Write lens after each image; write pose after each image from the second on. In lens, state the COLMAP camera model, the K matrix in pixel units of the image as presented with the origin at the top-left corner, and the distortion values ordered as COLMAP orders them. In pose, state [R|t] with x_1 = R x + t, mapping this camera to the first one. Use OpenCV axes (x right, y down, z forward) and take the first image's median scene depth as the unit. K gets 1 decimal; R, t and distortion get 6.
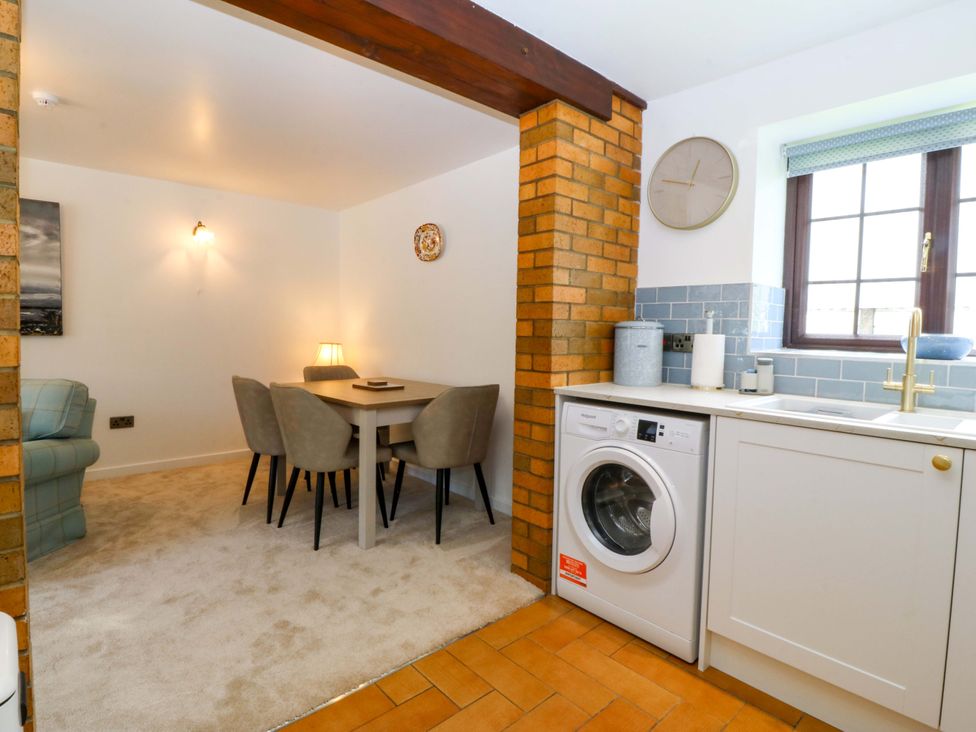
lens RADIAL K [[511.2, 0, 488.3], [0, 511.2, 356.7], [0, 0, 1]] dist [0.002906, -0.014417]
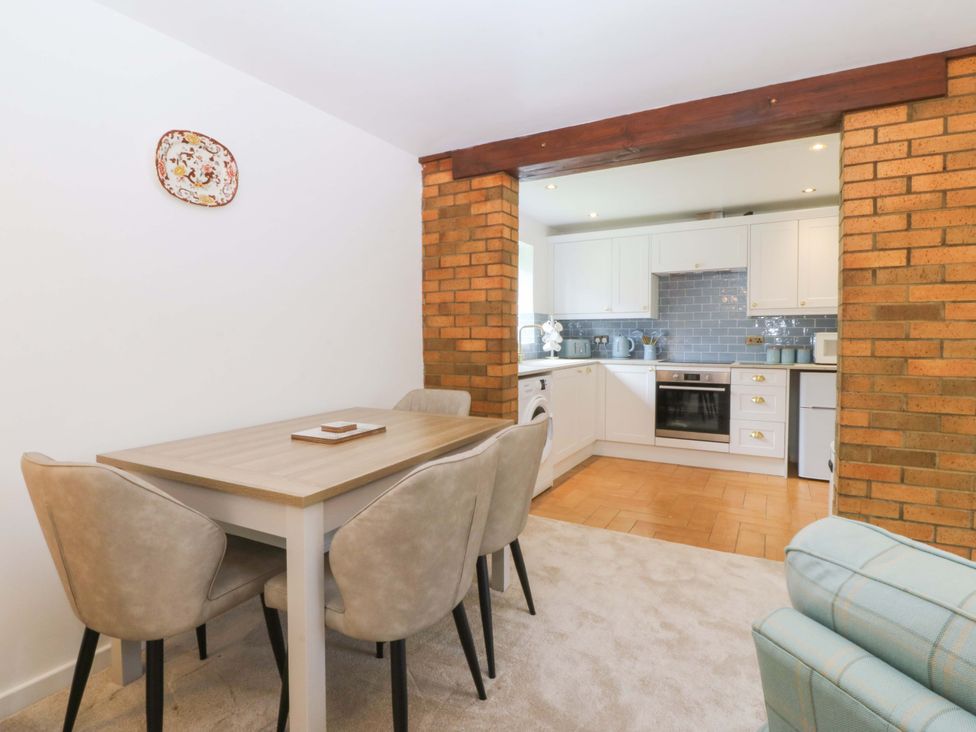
lens RADIAL K [[513.1, 0, 484.2], [0, 513.1, 355.0], [0, 0, 1]] dist [0.001134, -0.008887]
pose [[-0.321217, -0.053048, 0.945519, -1.316769], [0.041874, 0.996658, 0.070143, -0.103202], [-0.946079, 0.062124, -0.317922, 1.638249]]
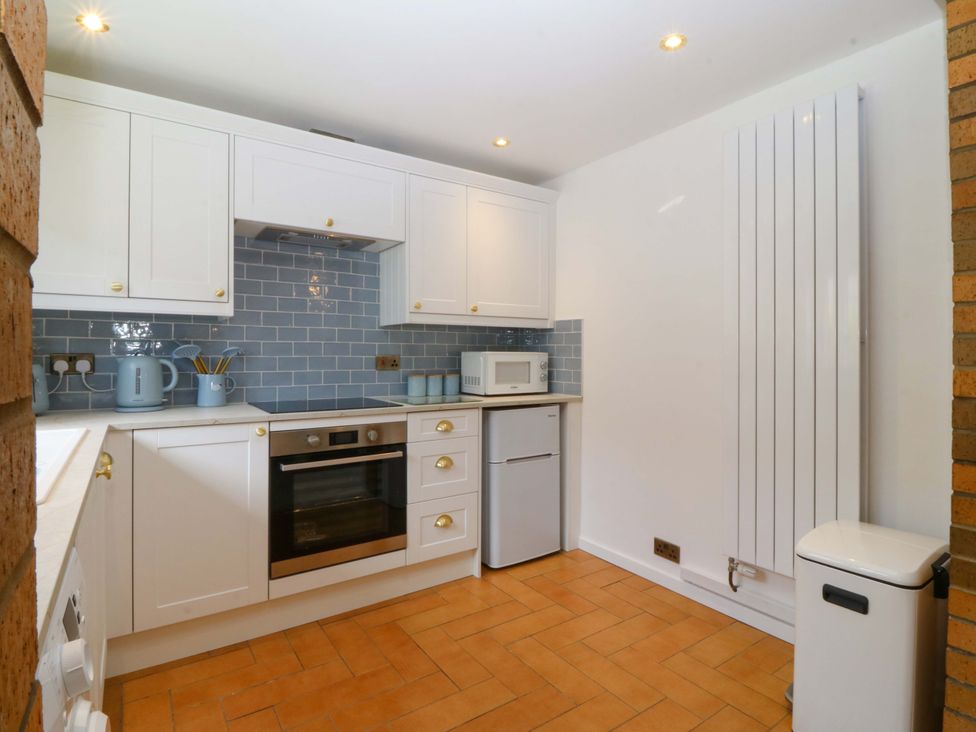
lens RADIAL K [[511.2, 0, 488.3], [0, 511.2, 356.7], [0, 0, 1]] dist [0.002906, -0.014417]
pose [[-0.991741, -0.023939, 0.126002, -0.005946], [-0.016991, 0.998290, 0.055936, -0.060521], [-0.127126, 0.053334, -0.990452, 1.158789]]
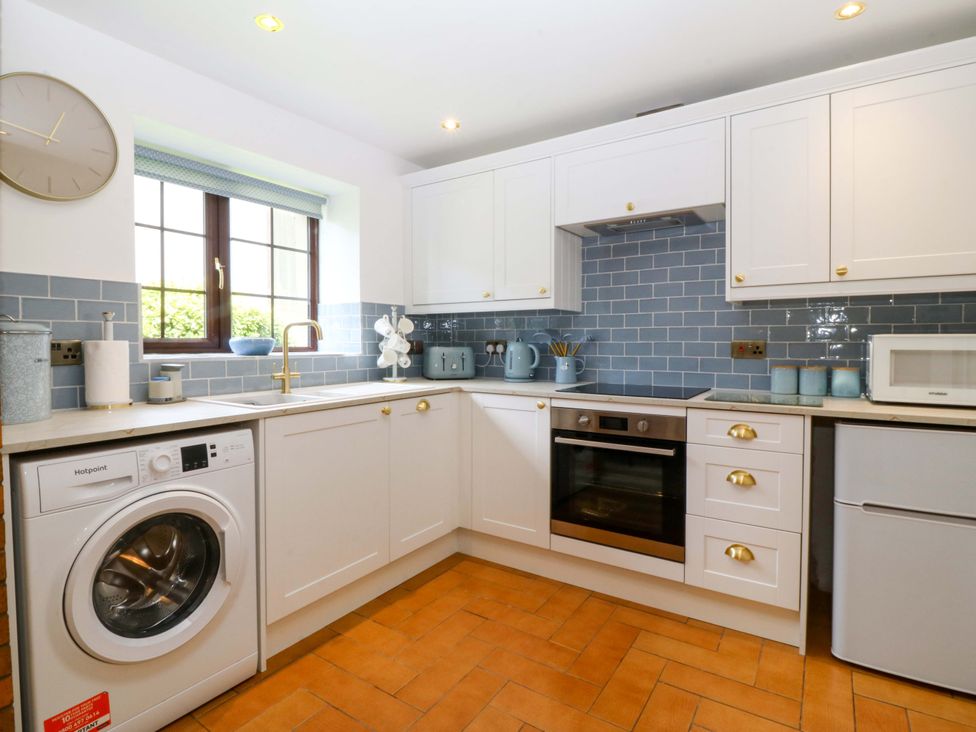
lens RADIAL K [[513.1, 0, 484.2], [0, 513.1, 355.0], [0, 0, 1]] dist [0.001134, -0.008887]
pose [[-0.246520, -0.047055, 0.967995, -0.545109], [0.045915, 0.997132, 0.060165, -0.045523], [-0.968049, 0.059278, -0.243652, 0.658305]]
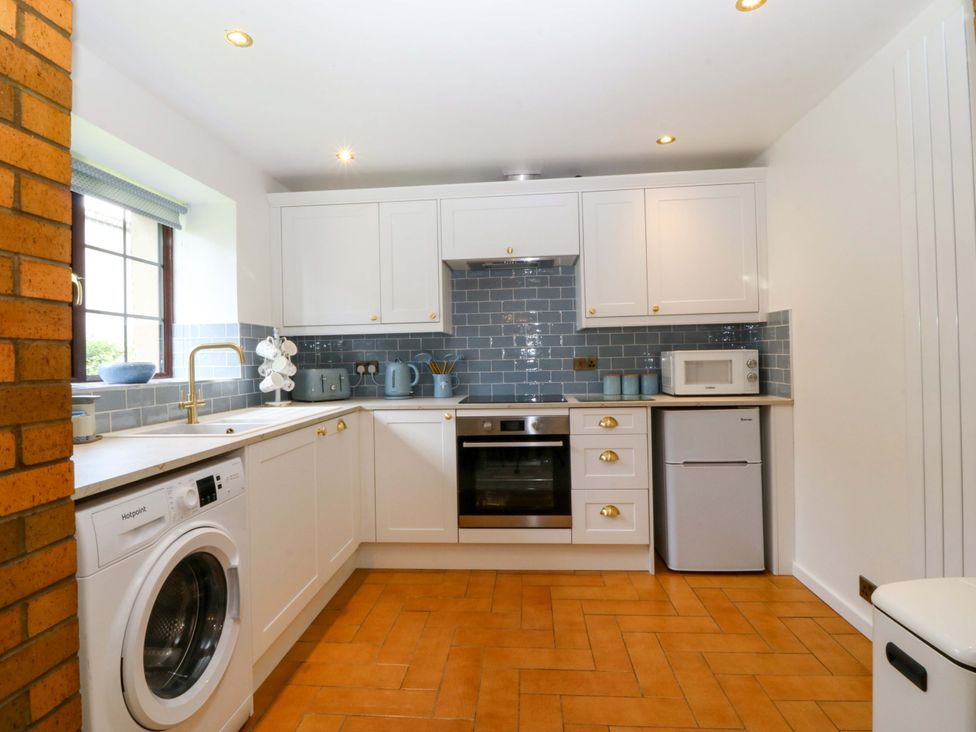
lens RADIAL K [[511.2, 0, 488.3], [0, 511.2, 356.7], [0, 0, 1]] dist [0.002906, -0.014417]
pose [[-0.691004, -0.001512, 0.722849, -0.483488], [0.045075, 0.997962, 0.045177, -0.065211], [-0.721444, 0.063800, -0.689528, 1.084373]]
